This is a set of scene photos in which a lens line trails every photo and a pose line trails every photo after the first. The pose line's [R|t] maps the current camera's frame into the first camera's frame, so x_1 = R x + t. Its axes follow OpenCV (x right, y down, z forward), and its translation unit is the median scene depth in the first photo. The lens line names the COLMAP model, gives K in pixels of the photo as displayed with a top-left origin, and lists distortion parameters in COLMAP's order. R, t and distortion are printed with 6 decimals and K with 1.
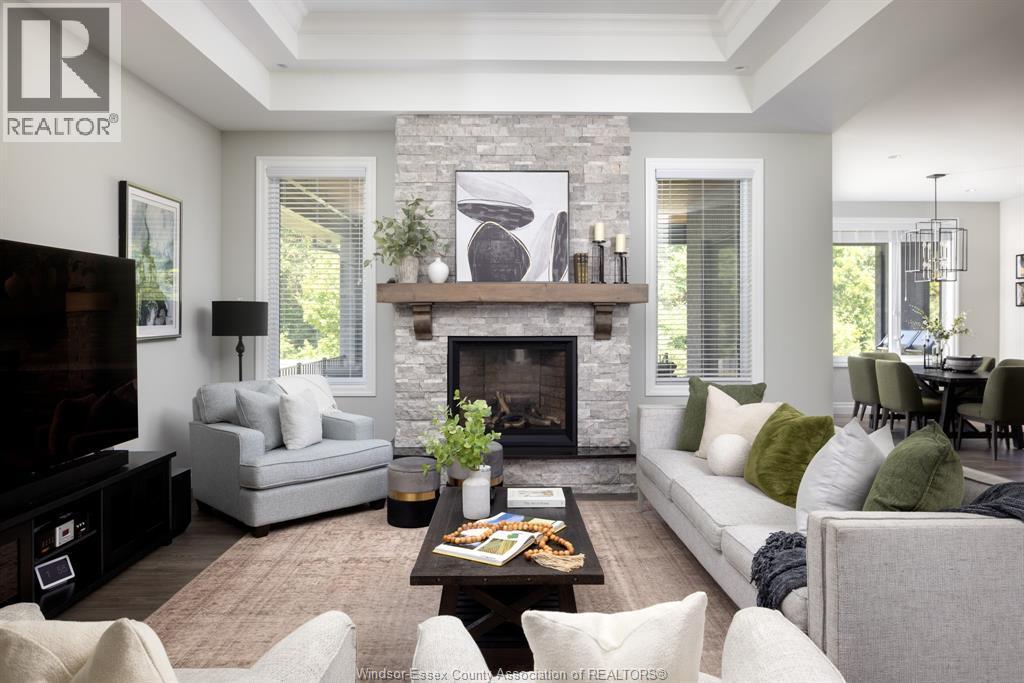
lens RADIAL K [[693.3, 0, 512.3], [0, 693.3, 315.9], [0, 0, 1]] dist [-0.005222, -0.001391]
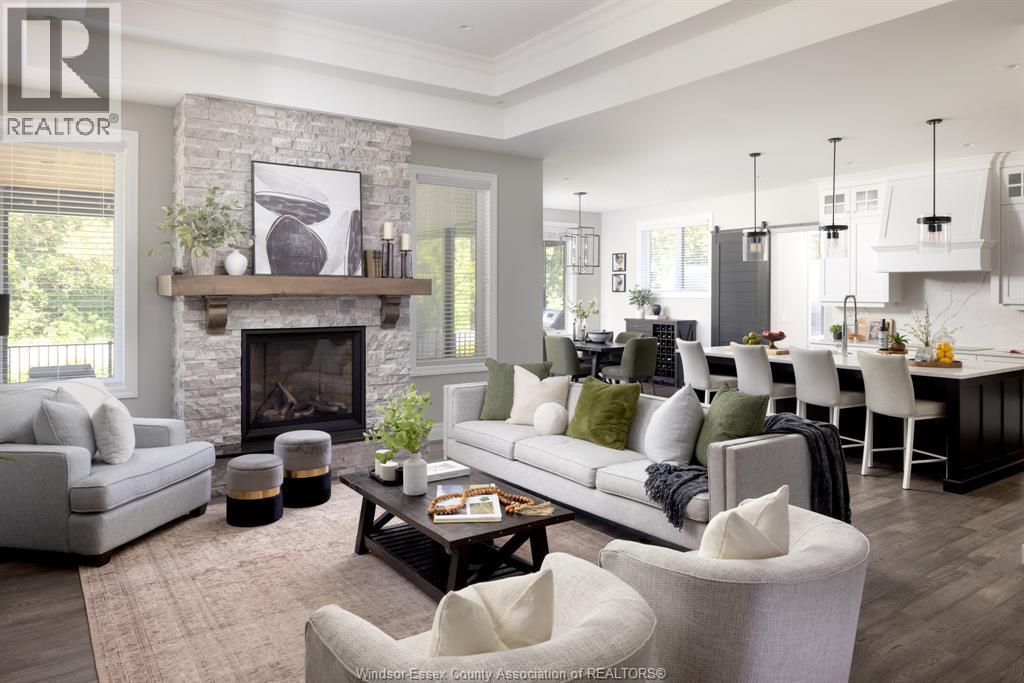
lens RADIAL K [[694.6, 0, 516.0], [0, 694.6, 295.2], [0, 0, 1]] dist [-0.002717, 0.001732]
pose [[0.826518, -0.001062, 0.562910, -0.324458], [-0.003015, 0.999976, 0.006313, -0.026469], [-0.562902, -0.006915, 0.826494, -0.024899]]
